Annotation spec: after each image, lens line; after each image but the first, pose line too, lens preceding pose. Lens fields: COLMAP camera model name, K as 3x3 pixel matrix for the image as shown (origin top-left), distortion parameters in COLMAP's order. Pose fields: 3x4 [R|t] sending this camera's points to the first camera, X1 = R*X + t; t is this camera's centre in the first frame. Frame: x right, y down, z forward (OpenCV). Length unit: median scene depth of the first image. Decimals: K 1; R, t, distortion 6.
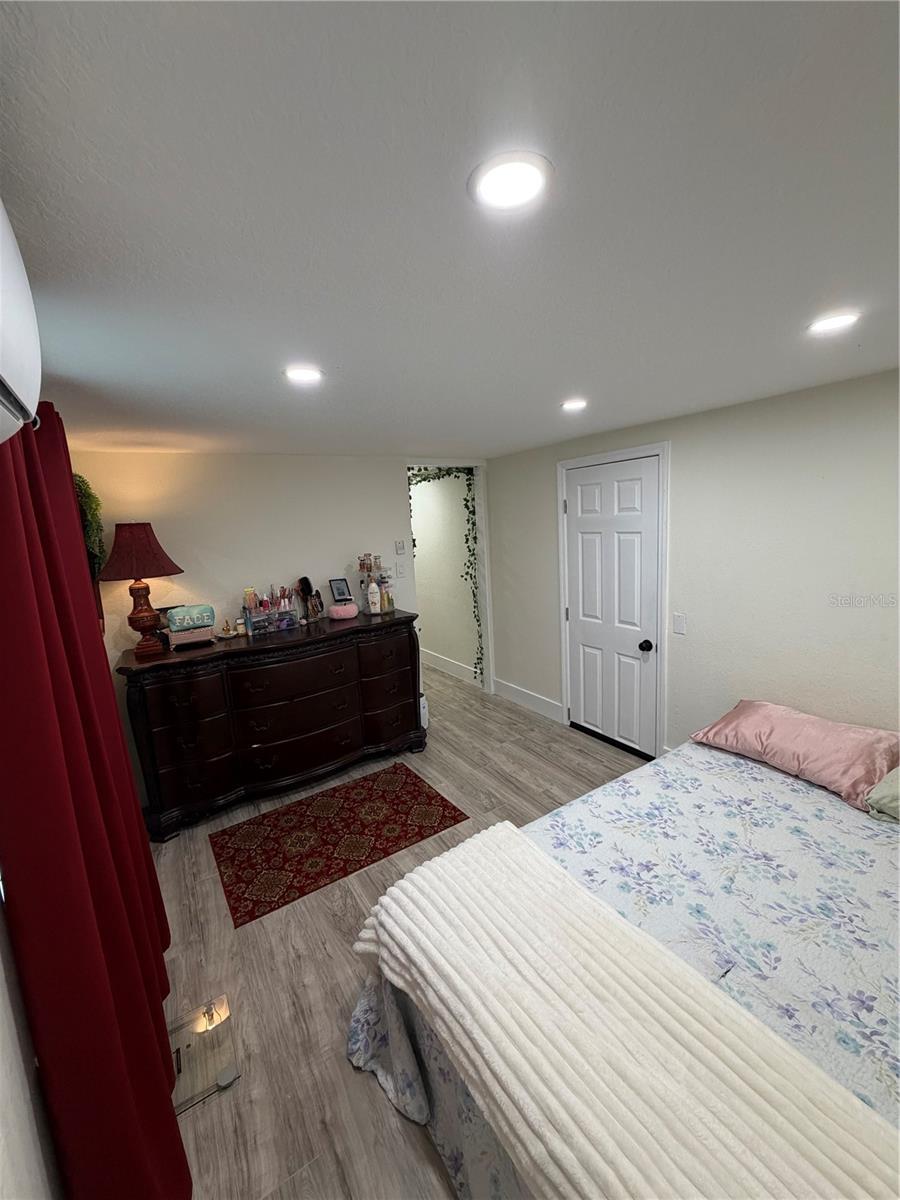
lens RADIAL K [[483.1, 0, 452.3], [0, 483.1, 600.6], [0, 0, 1]] dist [0.000683, 0.000333]
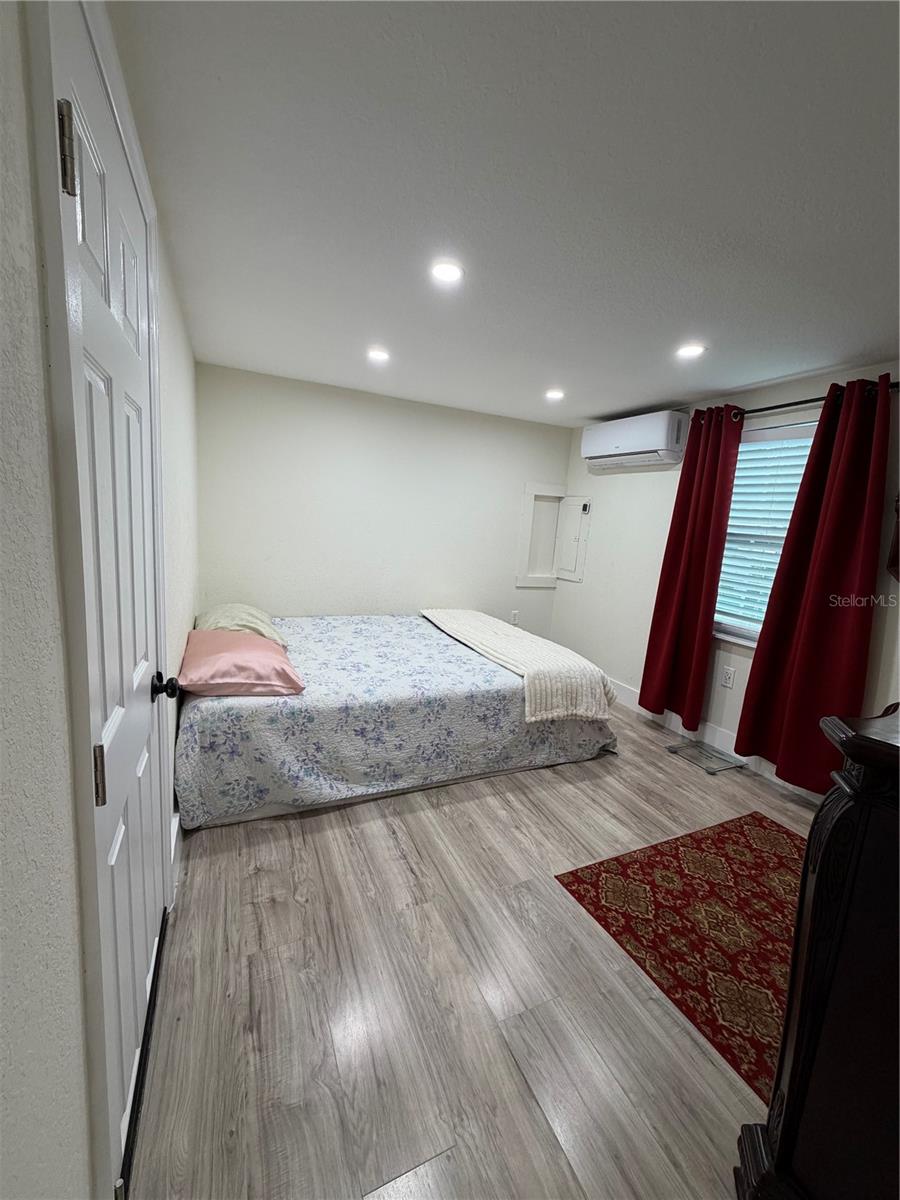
lens RADIAL K [[483.1, 0, 448.3], [0, 483.1, 594.5], [0, 0, 1]] dist [0.000683, 0.000333]
pose [[-0.988904, -0.038074, 0.143593, 0.105504], [0.008709, 0.950078, 0.311891, -0.140389], [-0.148299, 0.309681, -0.939205, 1.609498]]
